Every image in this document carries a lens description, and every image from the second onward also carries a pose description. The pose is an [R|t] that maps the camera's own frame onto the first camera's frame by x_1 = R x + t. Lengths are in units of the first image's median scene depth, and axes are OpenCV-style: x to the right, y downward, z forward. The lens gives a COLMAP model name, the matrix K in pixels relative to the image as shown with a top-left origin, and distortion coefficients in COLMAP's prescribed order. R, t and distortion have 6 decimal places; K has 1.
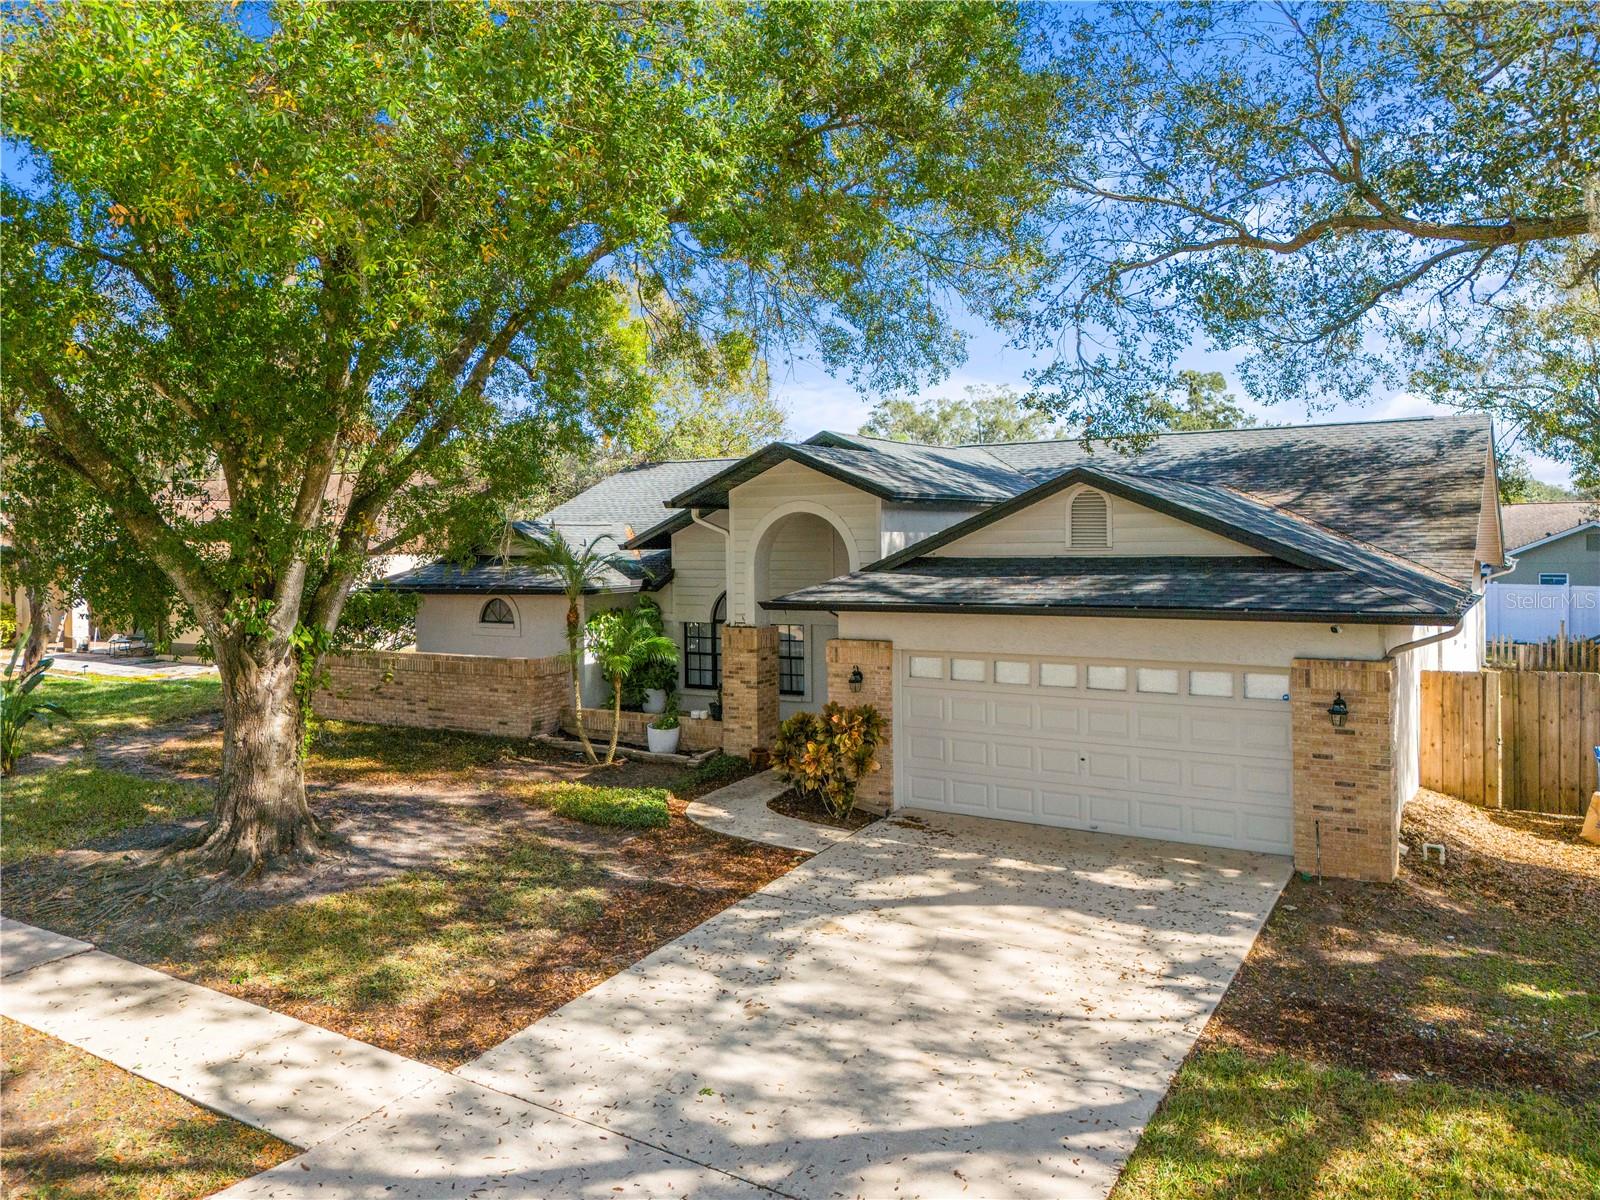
lens RADIAL K [[1124.3, 0, 795.2], [0, 1124.3, 600.3], [0, 0, 1]] dist [0.055842, -0.029395]
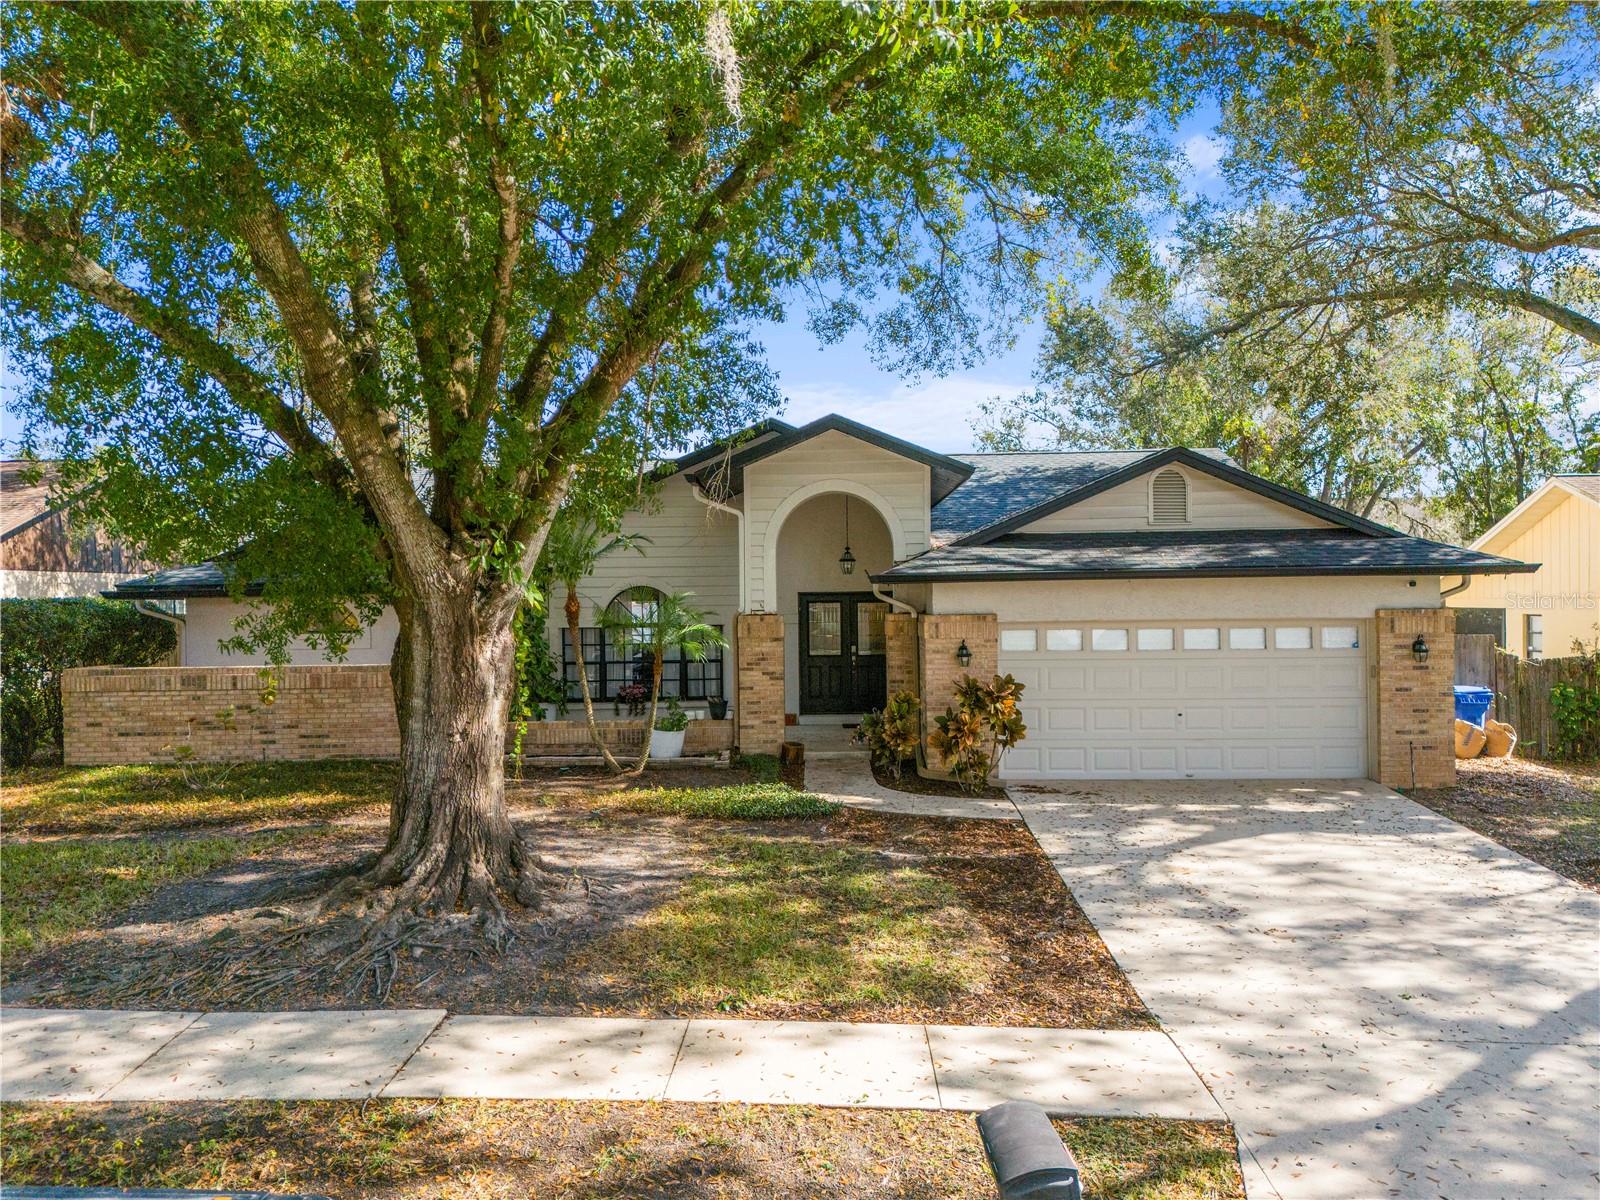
lens RADIAL K [[1124.3, 0, 759.2], [0, 1124.3, 595.0], [0, 0, 1]] dist [0.055842, -0.029395]
pose [[0.869035, 0.004802, 0.494728, -0.871808], [0.026325, 0.998088, -0.055931, 0.101692], [-0.494050, 0.061630, 0.867246, 0.323014]]
